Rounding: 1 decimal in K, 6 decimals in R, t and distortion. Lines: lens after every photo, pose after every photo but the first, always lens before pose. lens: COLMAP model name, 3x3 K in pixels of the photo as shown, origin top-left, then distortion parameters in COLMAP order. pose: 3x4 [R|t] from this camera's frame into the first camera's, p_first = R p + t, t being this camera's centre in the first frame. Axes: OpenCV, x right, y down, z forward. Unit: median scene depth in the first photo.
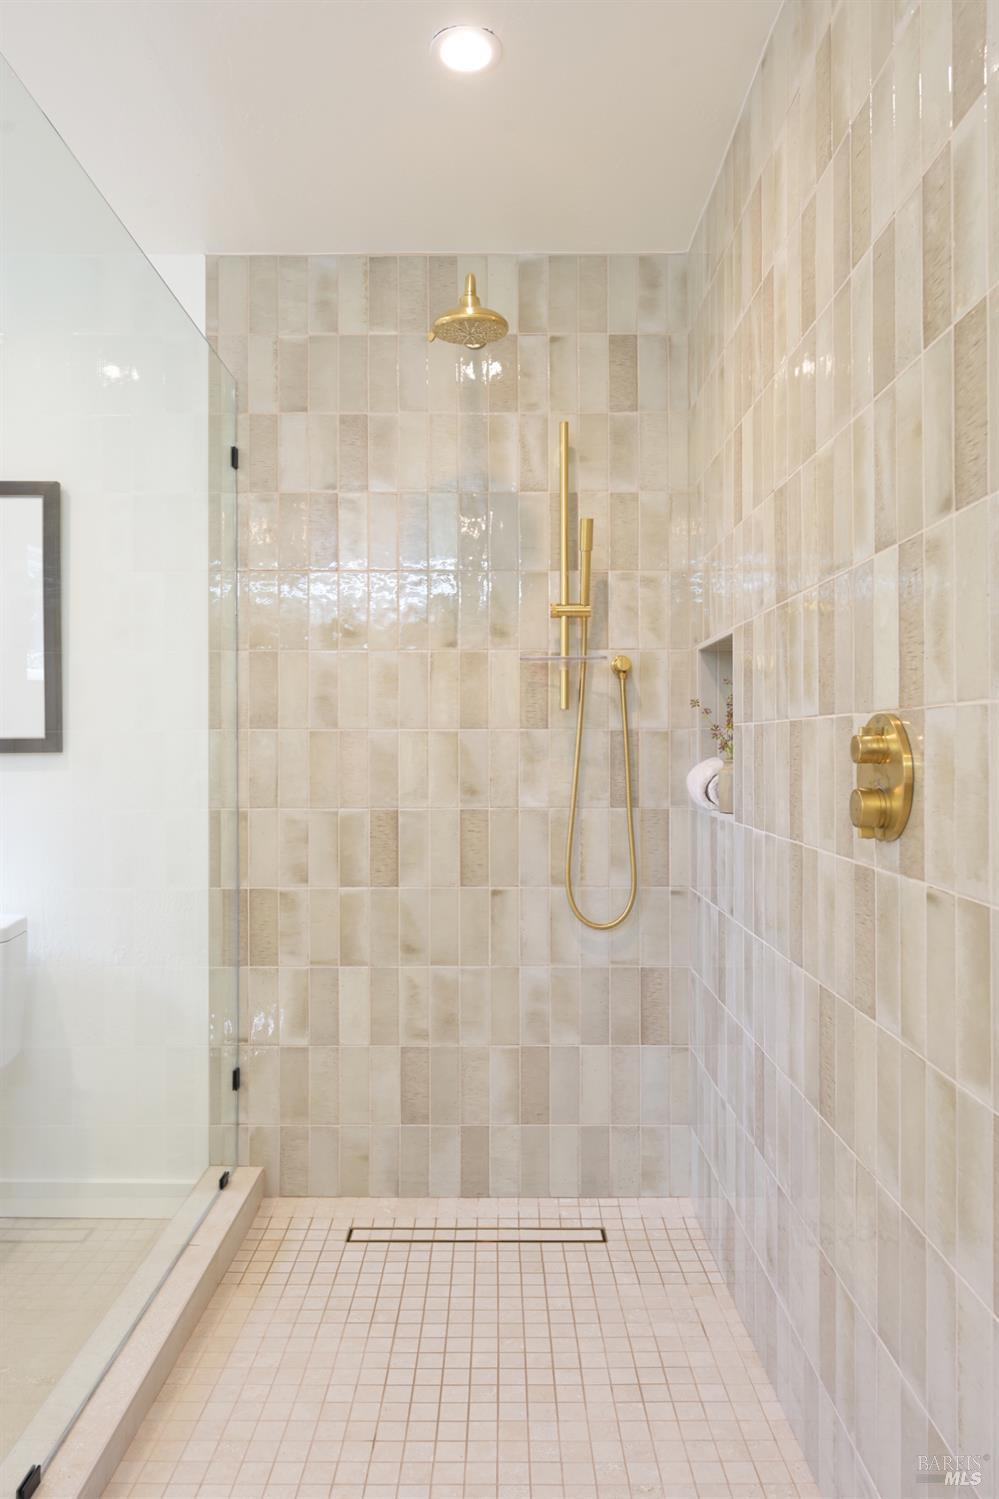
lens RADIAL K [[996.9, 0, 500.2], [0, 996.9, 748.6], [0, 0, 1]] dist [-0.000999, 0.001390]
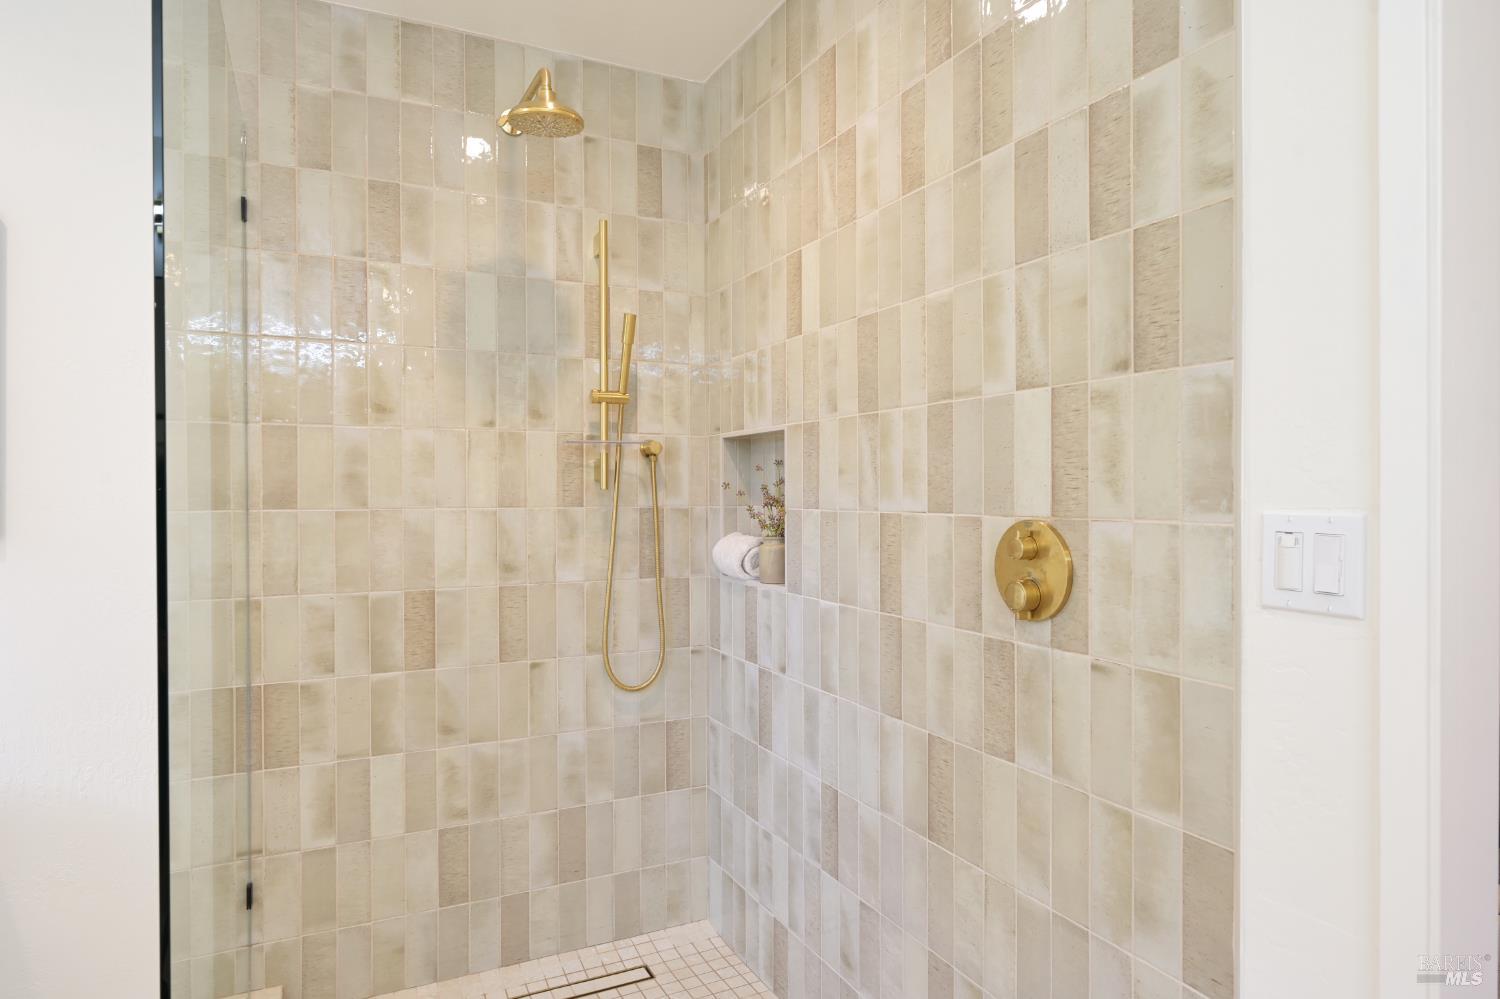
lens RADIAL K [[885.8, 0, 747.8], [0, 885.8, 497.6], [0, 0, 1]] dist [-0.003610, 0.002379]
pose [[0.895982, -0.003170, 0.444078, -0.214143], [0.001096, 0.999987, 0.004927, -0.034179], [-0.444088, -0.003927, 0.895974, 0.078757]]
